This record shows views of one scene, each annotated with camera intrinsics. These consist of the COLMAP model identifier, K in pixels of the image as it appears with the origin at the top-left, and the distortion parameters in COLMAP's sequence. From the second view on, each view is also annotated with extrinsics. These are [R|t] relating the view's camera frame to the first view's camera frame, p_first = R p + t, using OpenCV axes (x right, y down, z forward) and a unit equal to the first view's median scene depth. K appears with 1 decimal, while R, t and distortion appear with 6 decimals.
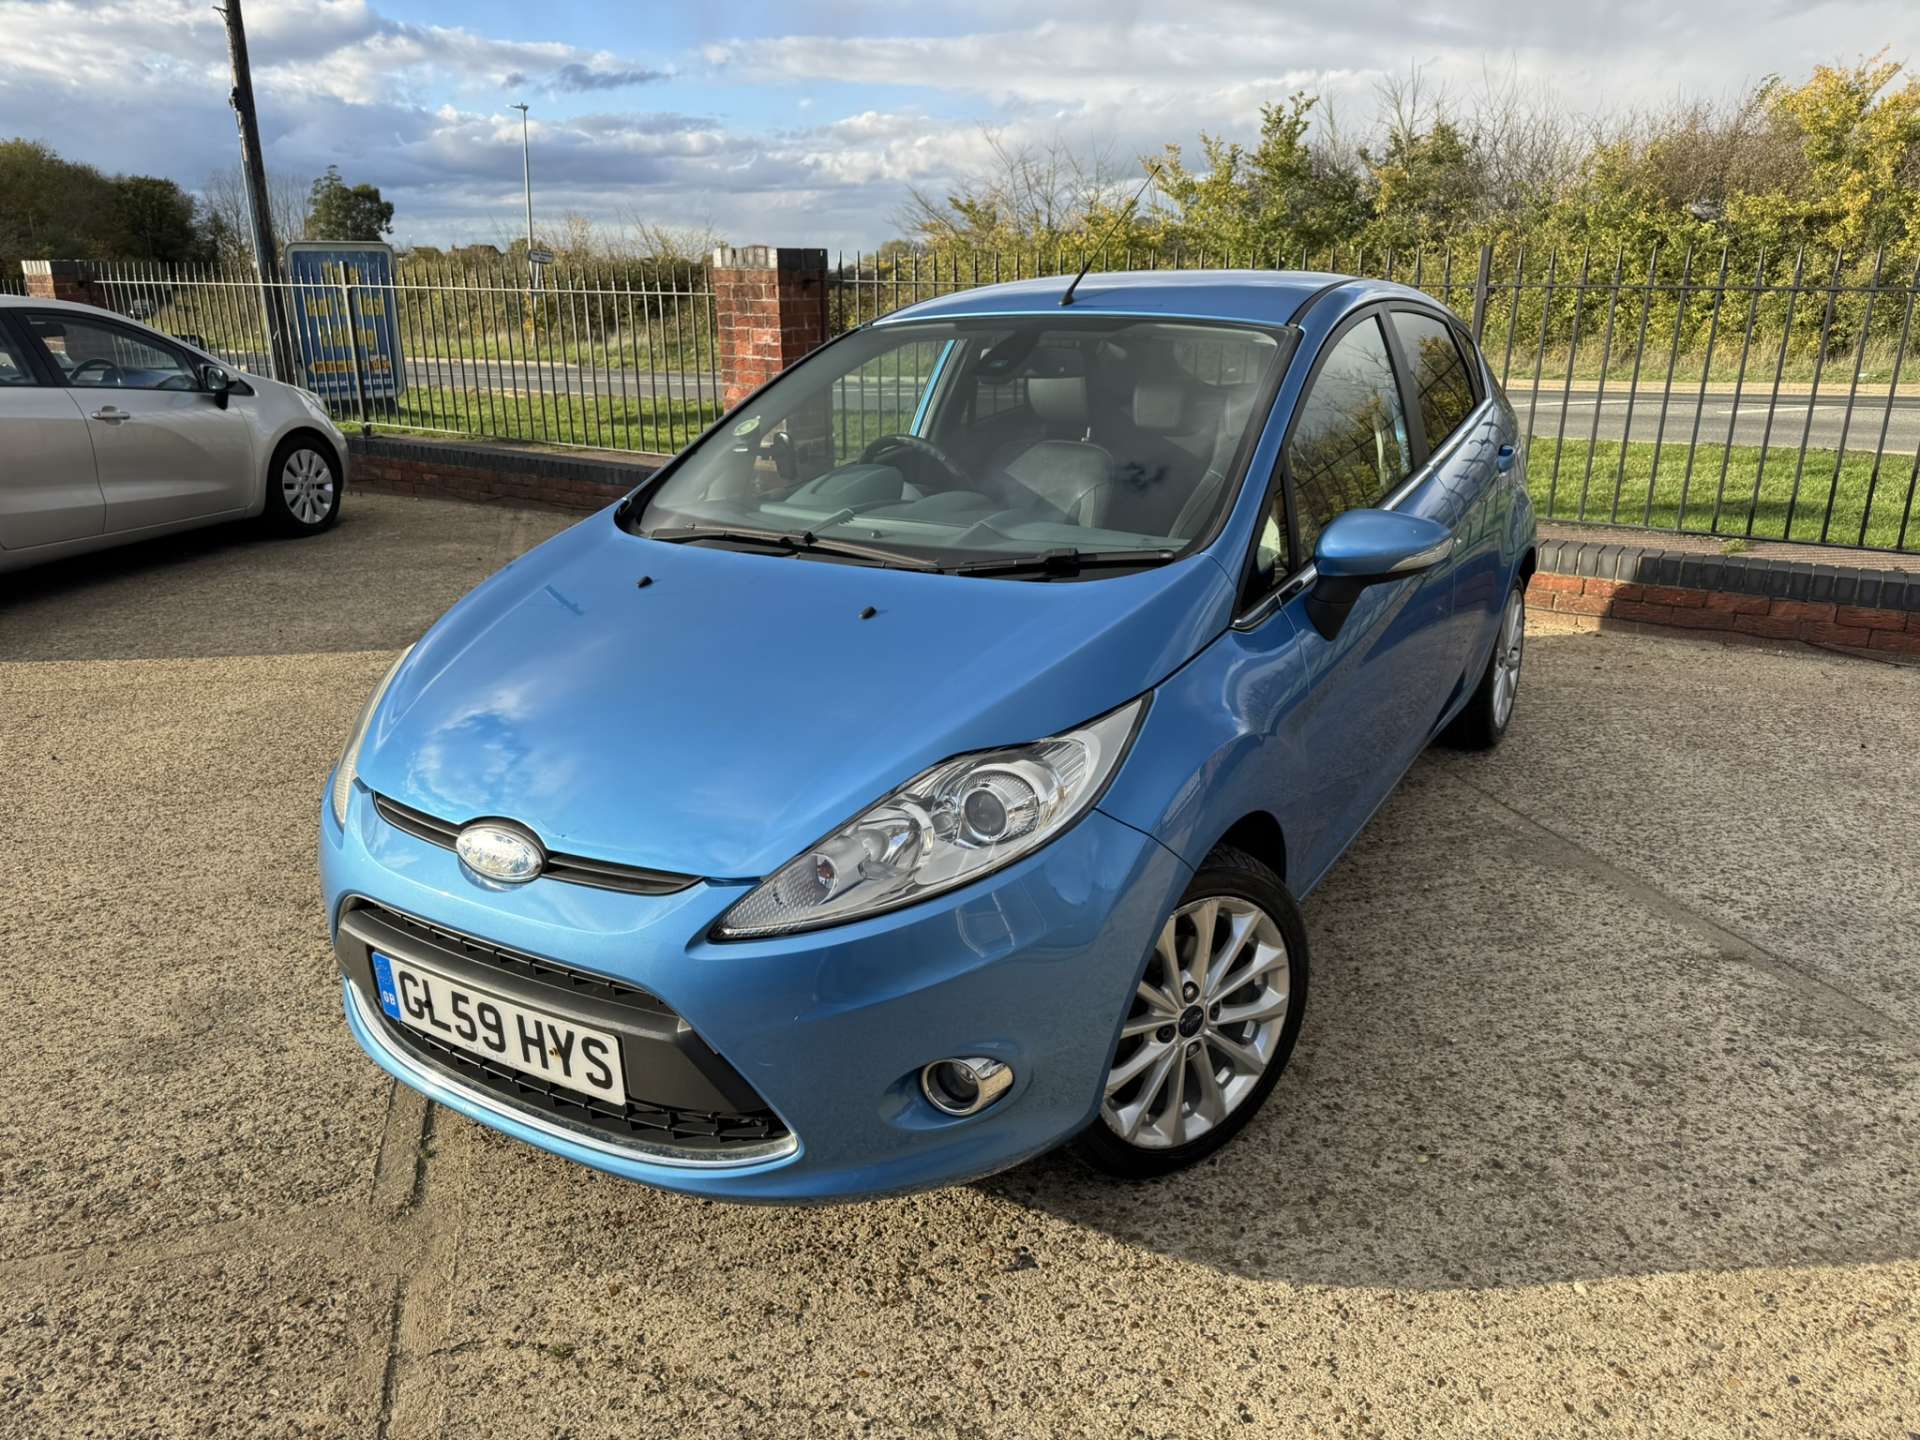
lens RADIAL K [[1364.7, 0, 951.0], [0, 1364.7, 723.0], [0, 0, 1]] dist [0.006421, -0.007641]
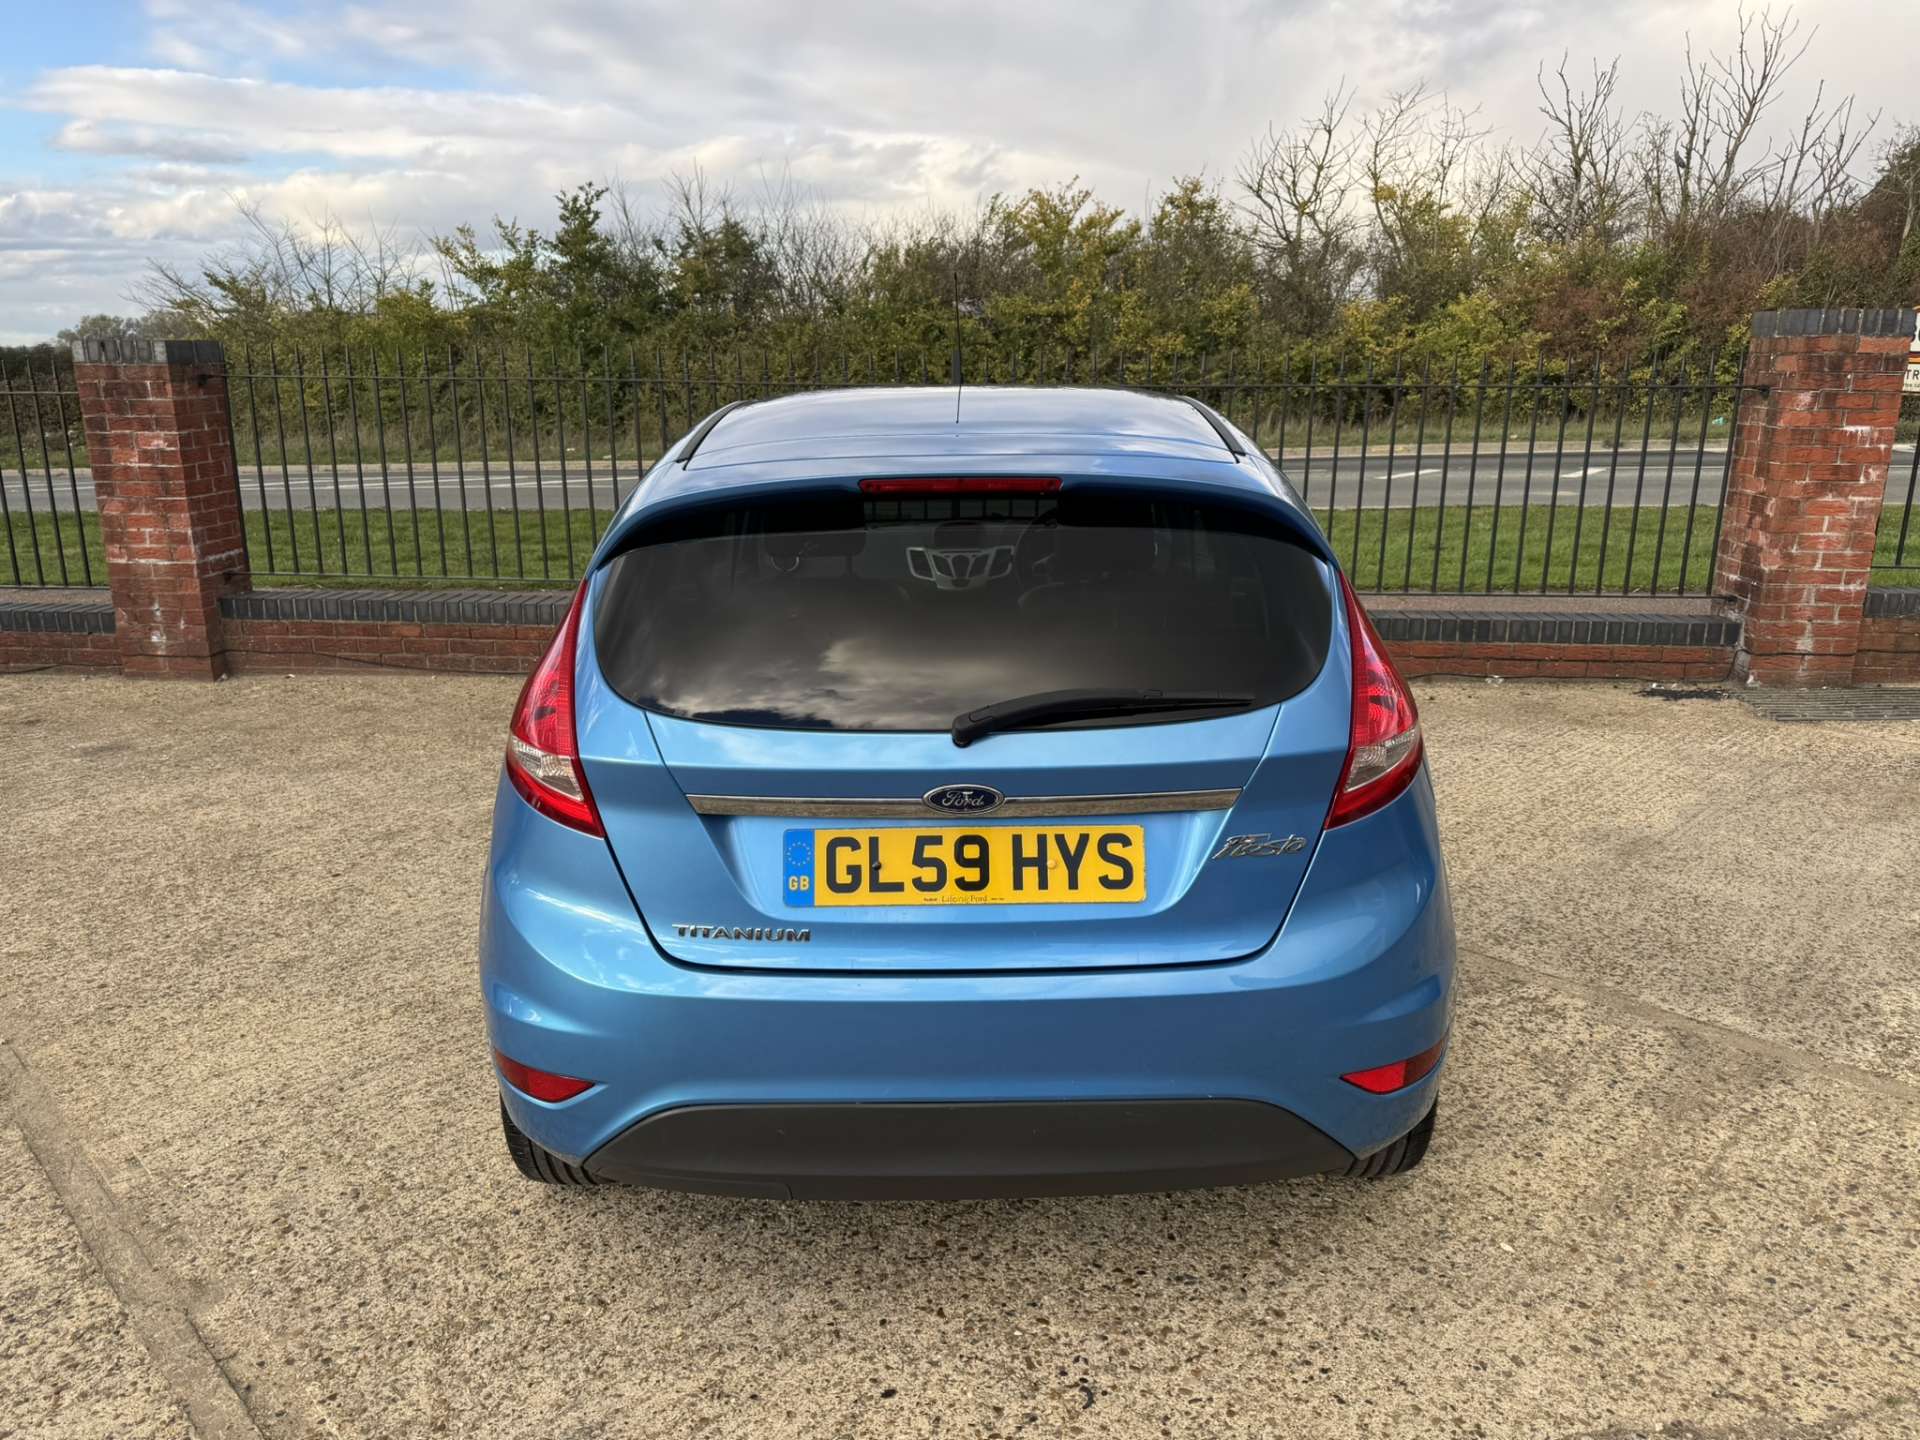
lens RADIAL K [[1367.4, 0, 954.9], [0, 1367.4, 719.2], [0, 0, 1]] dist [0.031794, -0.042431]
pose [[0.875631, -0.121494, 0.467450, -0.132388], [0.148782, 0.988631, -0.021747, -0.022989], [-0.459494, 0.088590, 0.883752, 0.040162]]
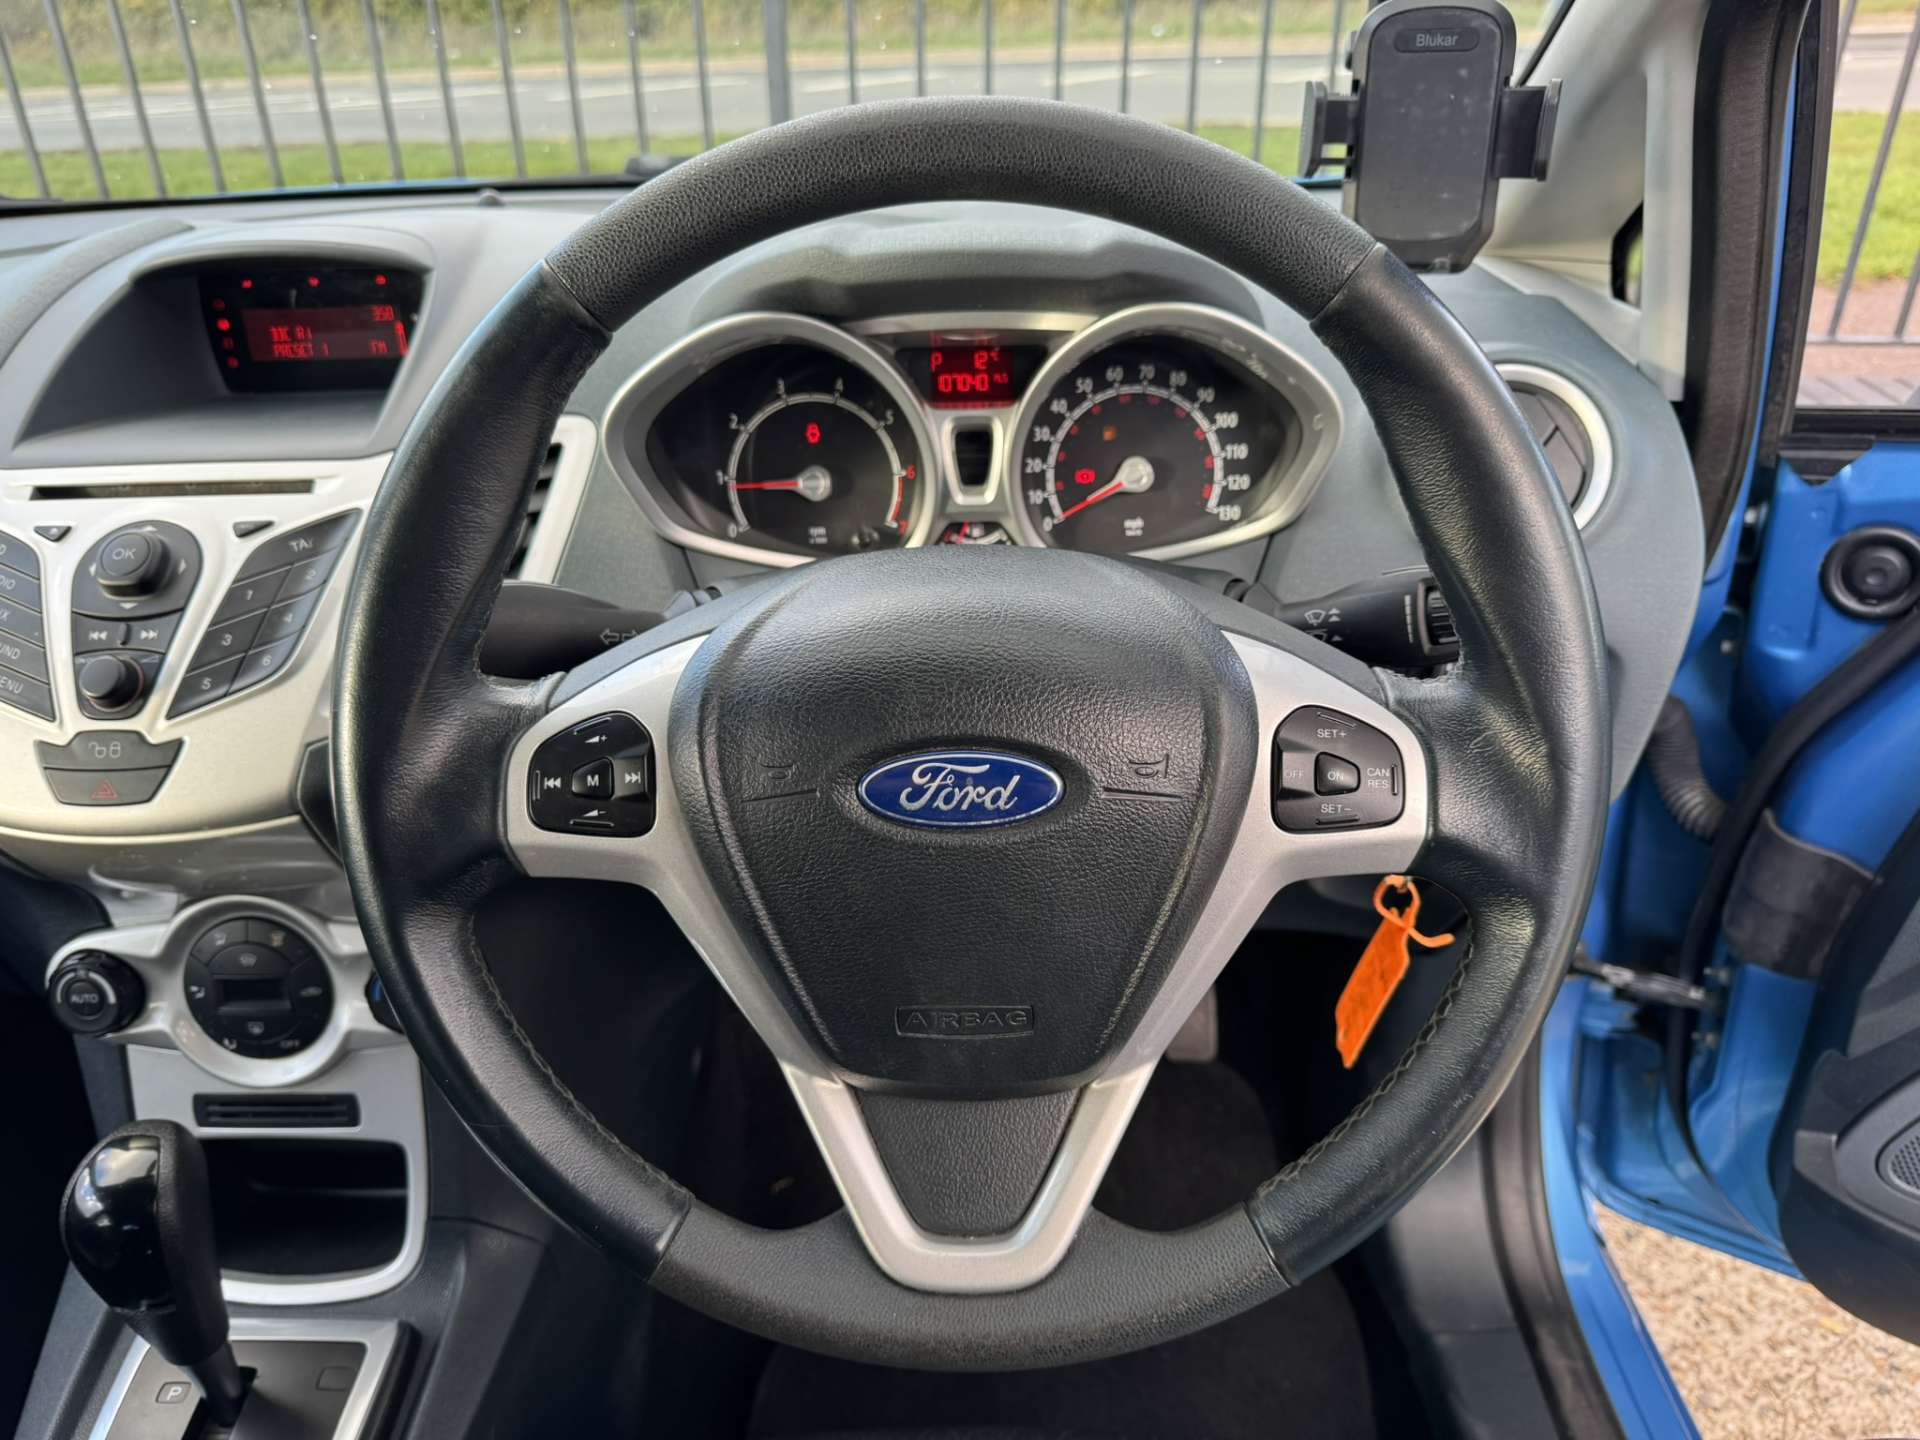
lens RADIAL K [[1352.1, 0, 968.4], [0, 1352.1, 718.8], [0, 0, 1]] dist [0.049901, -0.094403]
pose [[0.878400, -0.239505, 0.413582, 0.183924], [0.154349, 0.961162, 0.228789, -0.111700], [-0.452316, -0.137133, 0.881252, 0.495493]]
